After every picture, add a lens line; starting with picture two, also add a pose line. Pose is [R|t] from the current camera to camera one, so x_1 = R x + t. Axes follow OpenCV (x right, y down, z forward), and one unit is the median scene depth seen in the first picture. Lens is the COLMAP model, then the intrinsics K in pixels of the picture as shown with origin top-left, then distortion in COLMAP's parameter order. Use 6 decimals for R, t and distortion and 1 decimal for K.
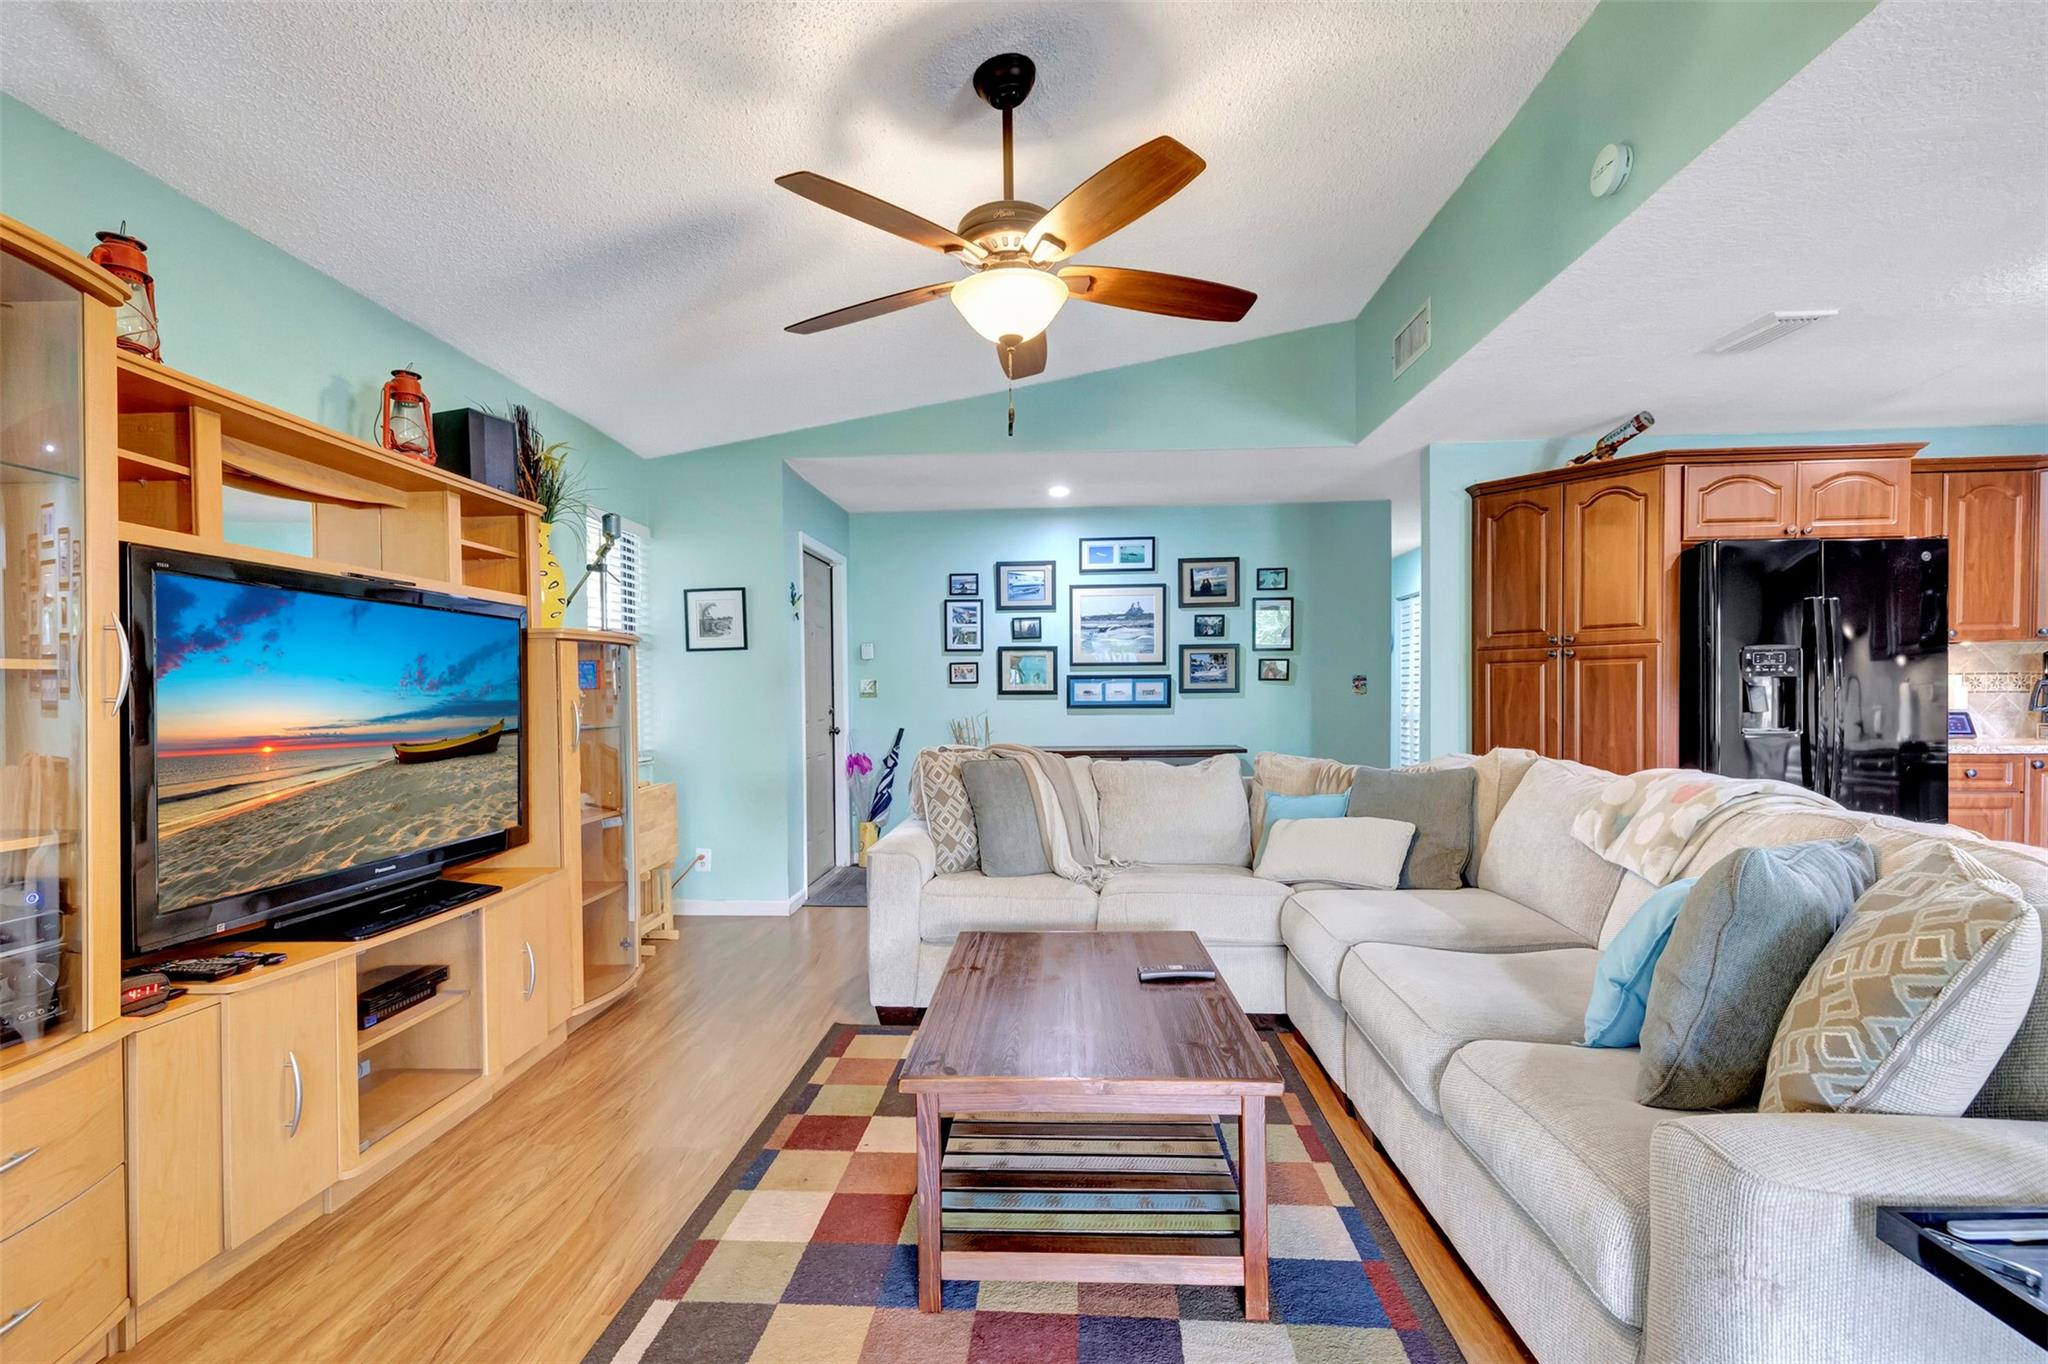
lens RADIAL K [[899.8, 0, 1025.4], [0, 899.8, 705.7], [0, 0, 1]] dist [-0.000078, -0.000012]
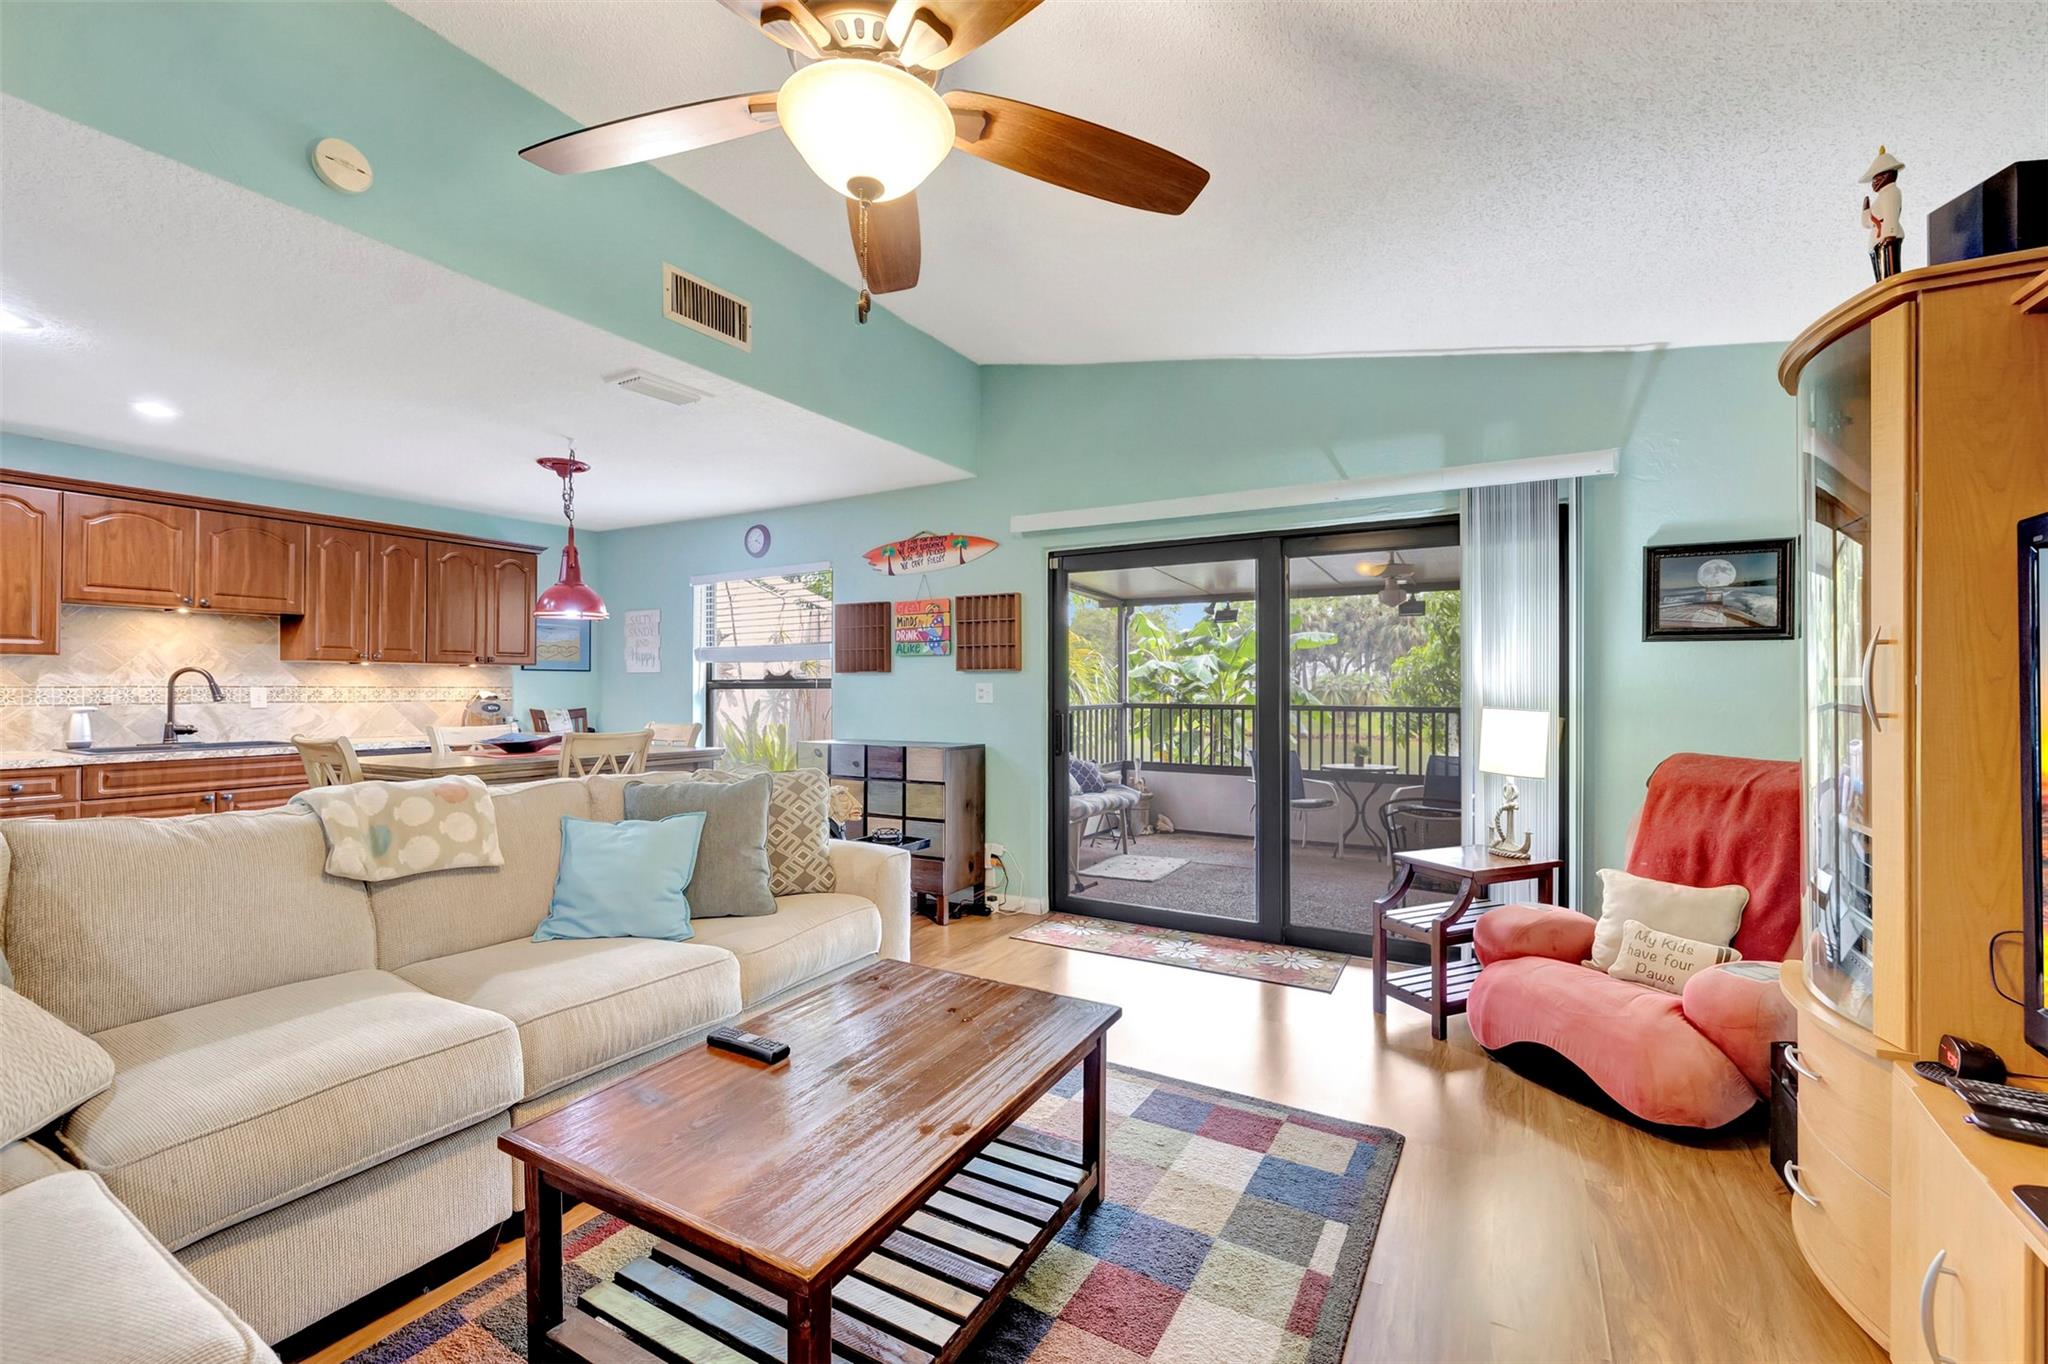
lens RADIAL K [[859.5, 0, 1021.9], [0, 859.5, 685.4], [0, 0, 1]] dist [-0.001141, 0.000031]
pose [[-0.889238, 0.008134, 0.457372, -0.255649], [0.010248, 0.999945, 0.002142, -0.018959], [-0.457330, 0.006592, -0.889273, 0.949208]]
